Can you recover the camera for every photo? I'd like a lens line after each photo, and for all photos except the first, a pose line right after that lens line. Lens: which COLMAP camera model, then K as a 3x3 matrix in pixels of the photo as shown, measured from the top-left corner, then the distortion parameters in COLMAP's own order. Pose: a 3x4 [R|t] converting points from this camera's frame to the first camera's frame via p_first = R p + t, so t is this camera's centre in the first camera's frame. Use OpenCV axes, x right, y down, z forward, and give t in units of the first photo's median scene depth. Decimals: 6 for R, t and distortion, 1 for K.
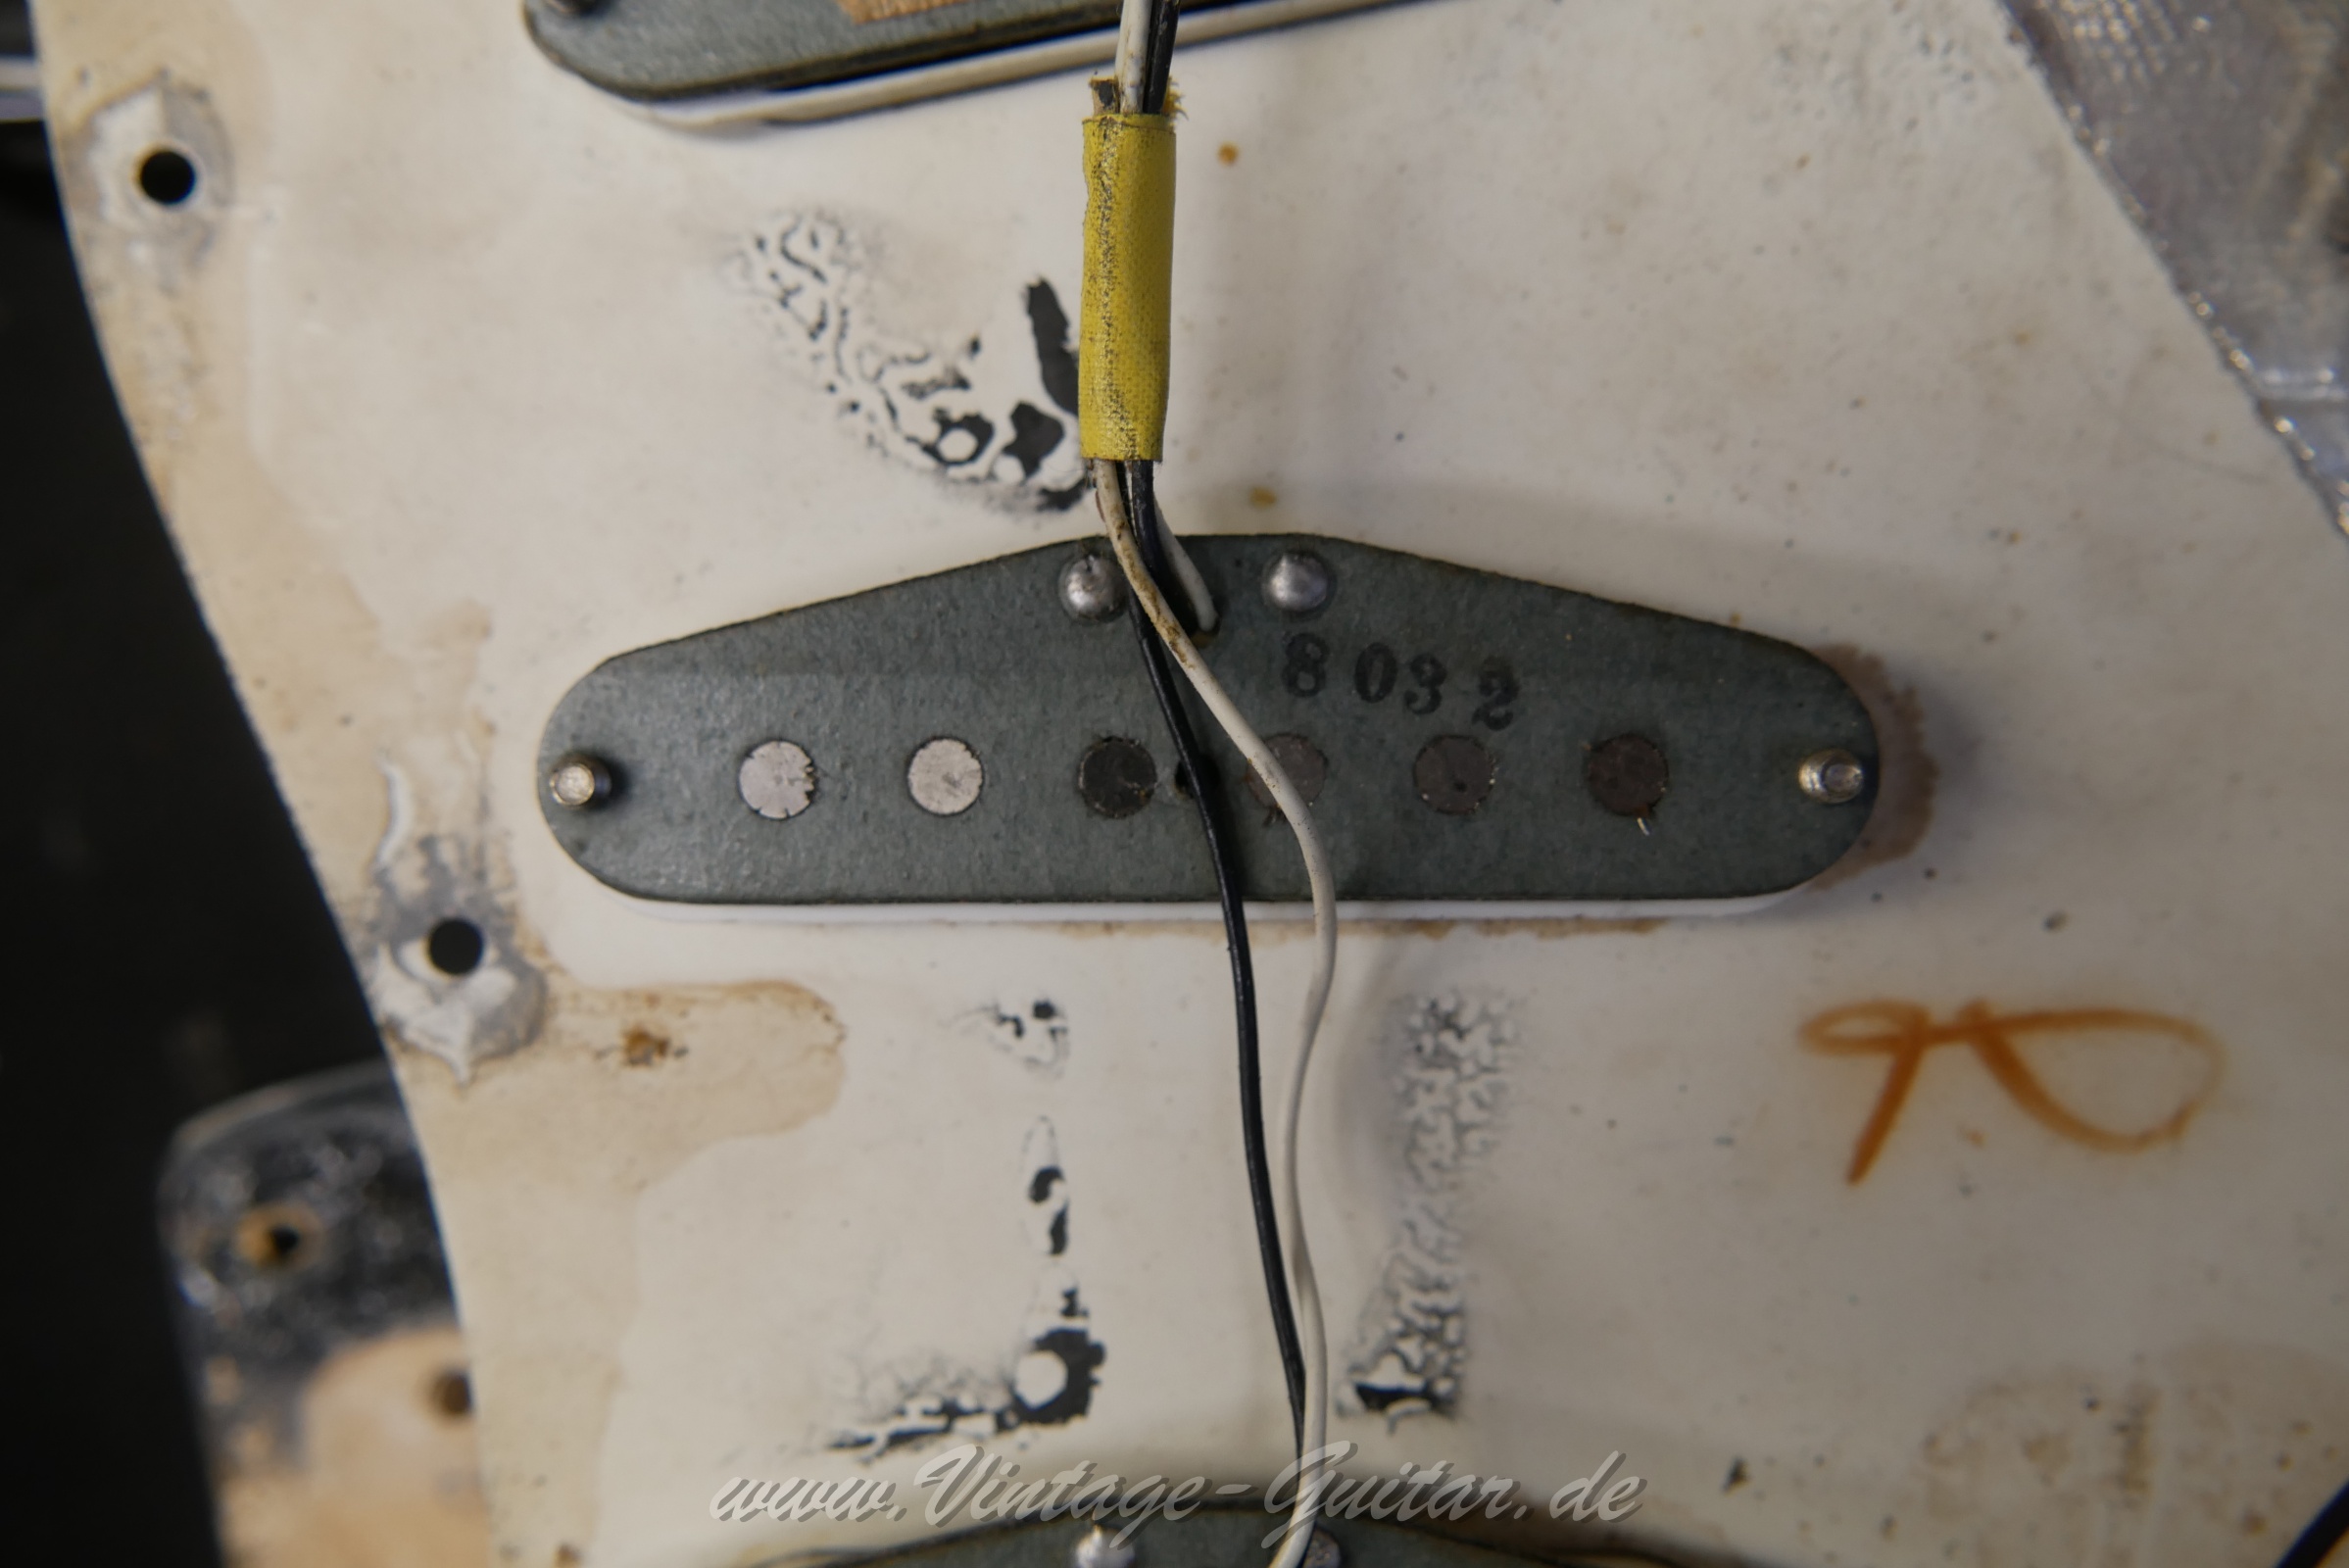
lens RADIAL K [[1989.6, 0, 1166.1], [0, 1989.6, 765.5], [0, 0, 1]] dist [0.006392, 0.031019]
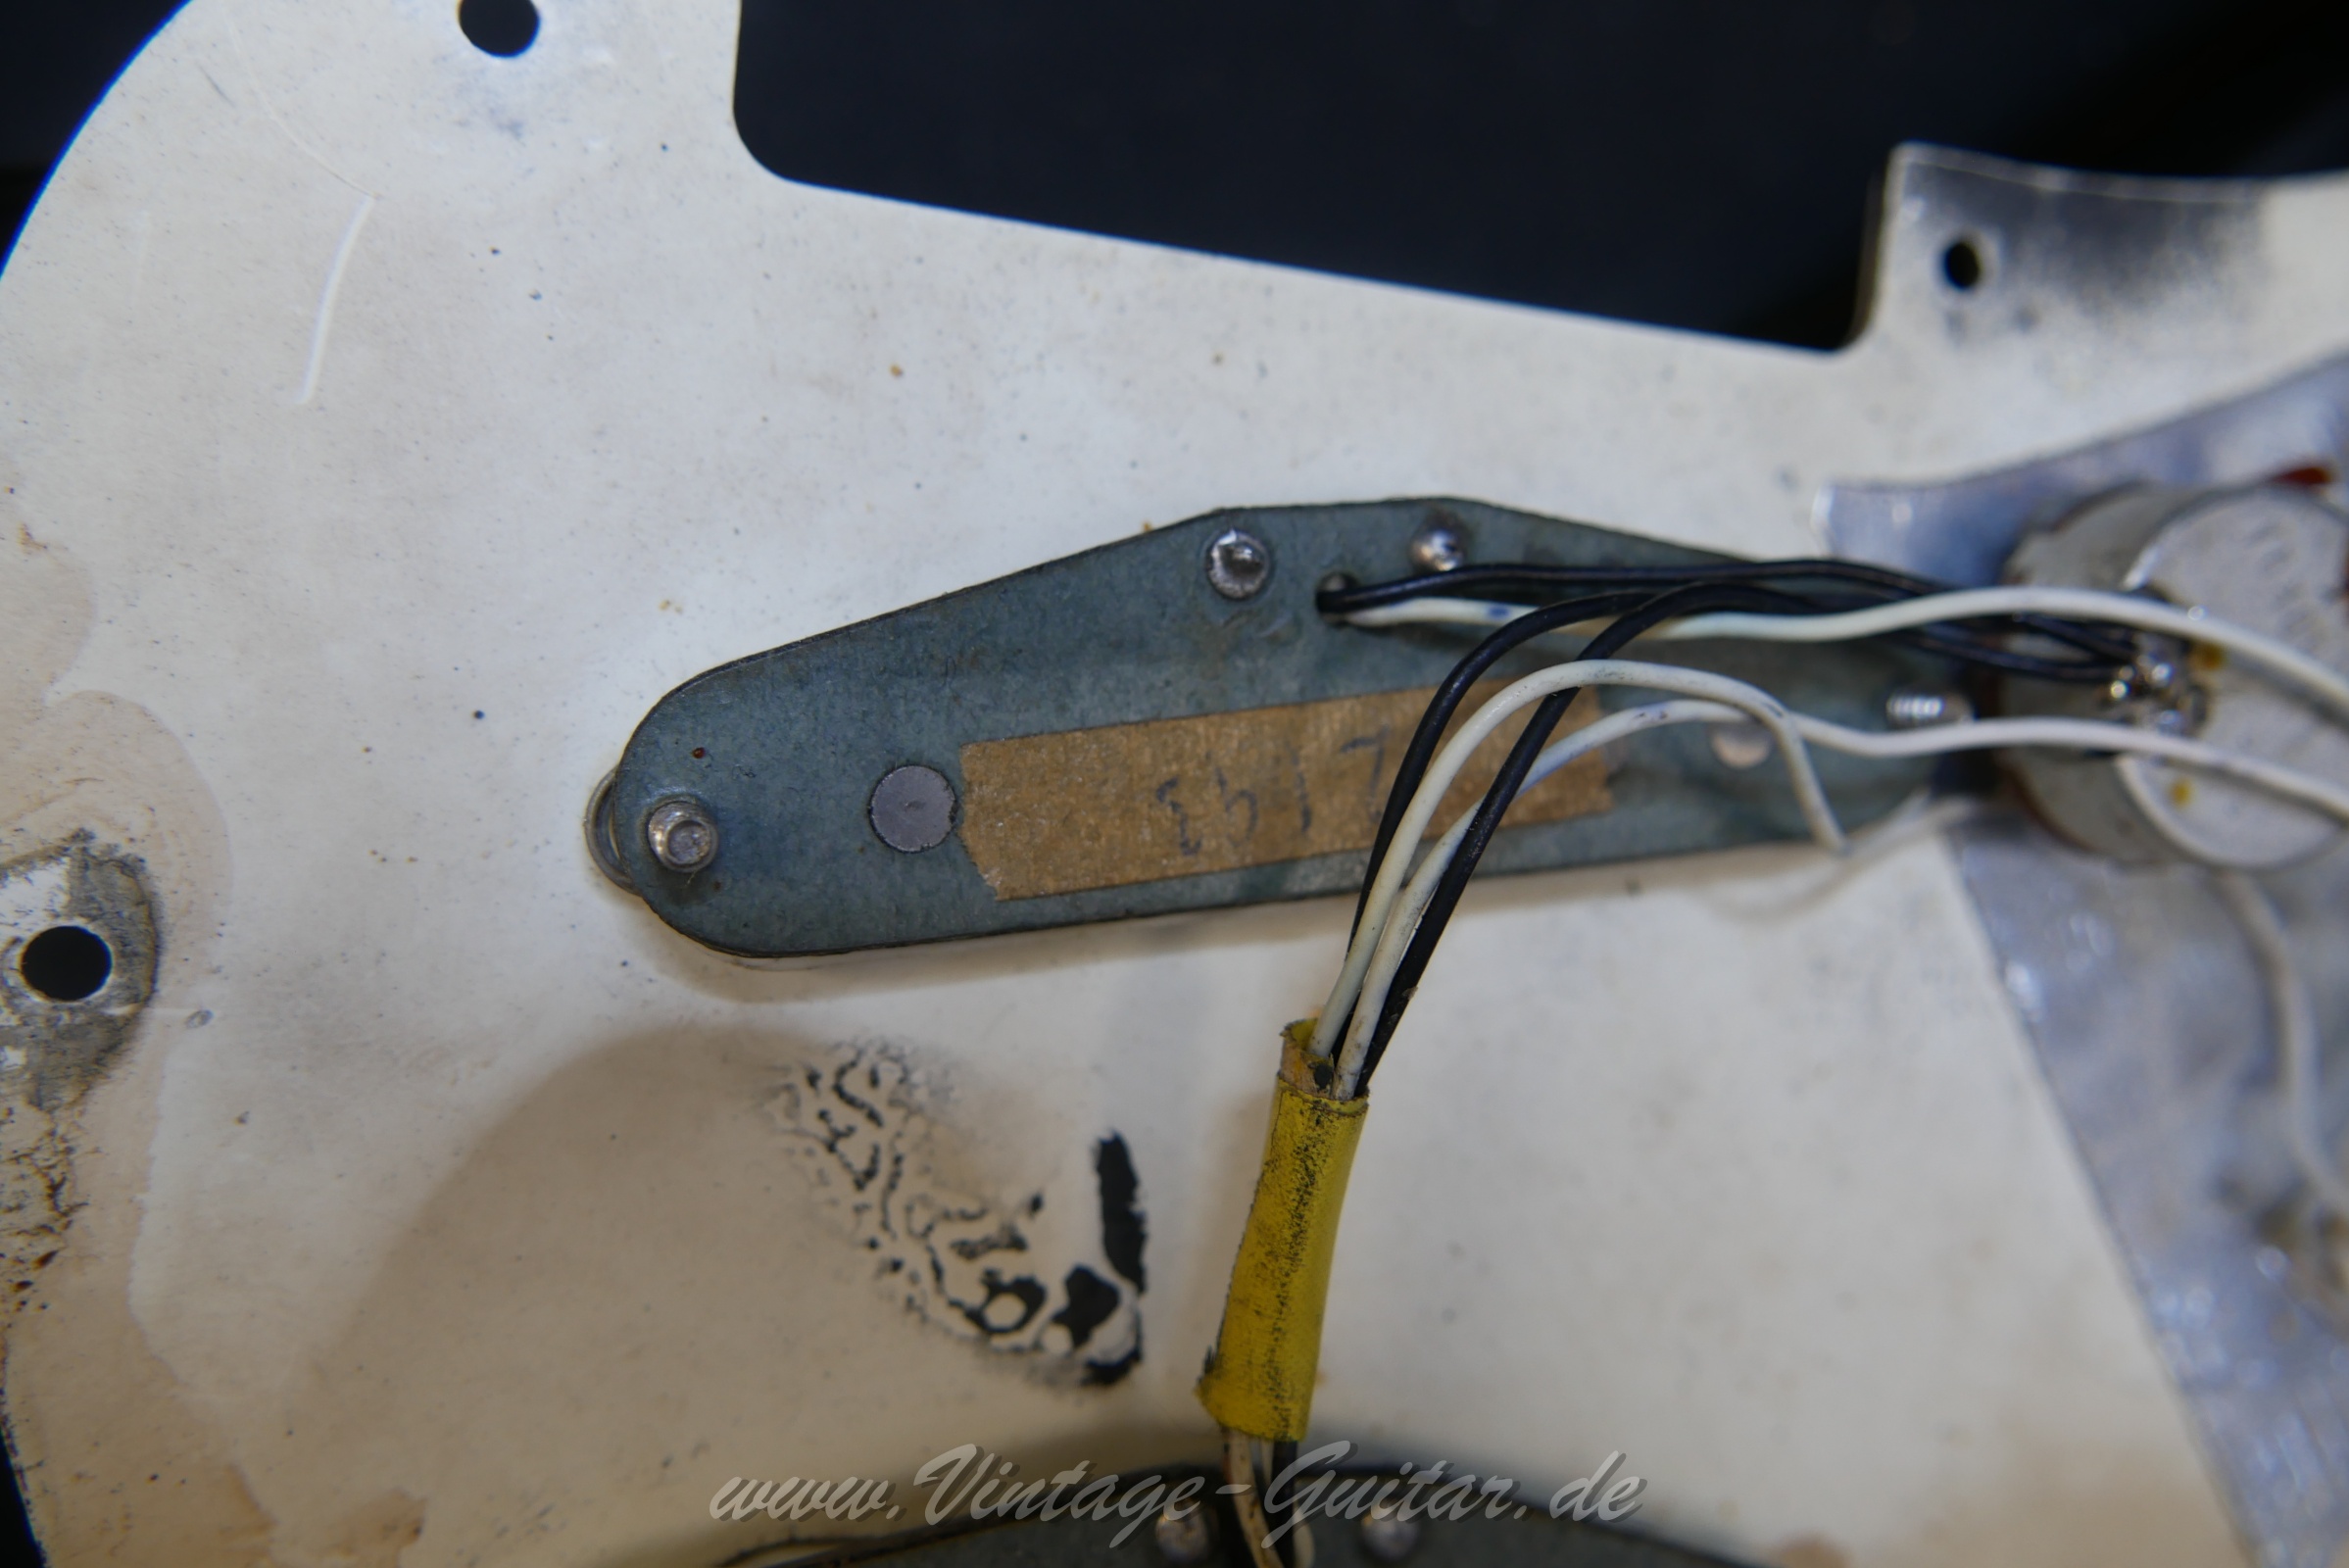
lens RADIAL K [[1989.6, 0, 1168.6], [0, 1989.6, 788.4], [0, 0, 1]] dist [0.006392, 0.031019]
pose [[0.935726, 0.105251, 0.336659, -0.324561], [-0.093212, 0.994299, -0.051772, -0.318720], [-0.340189, 0.017063, 0.940202, 0.115303]]
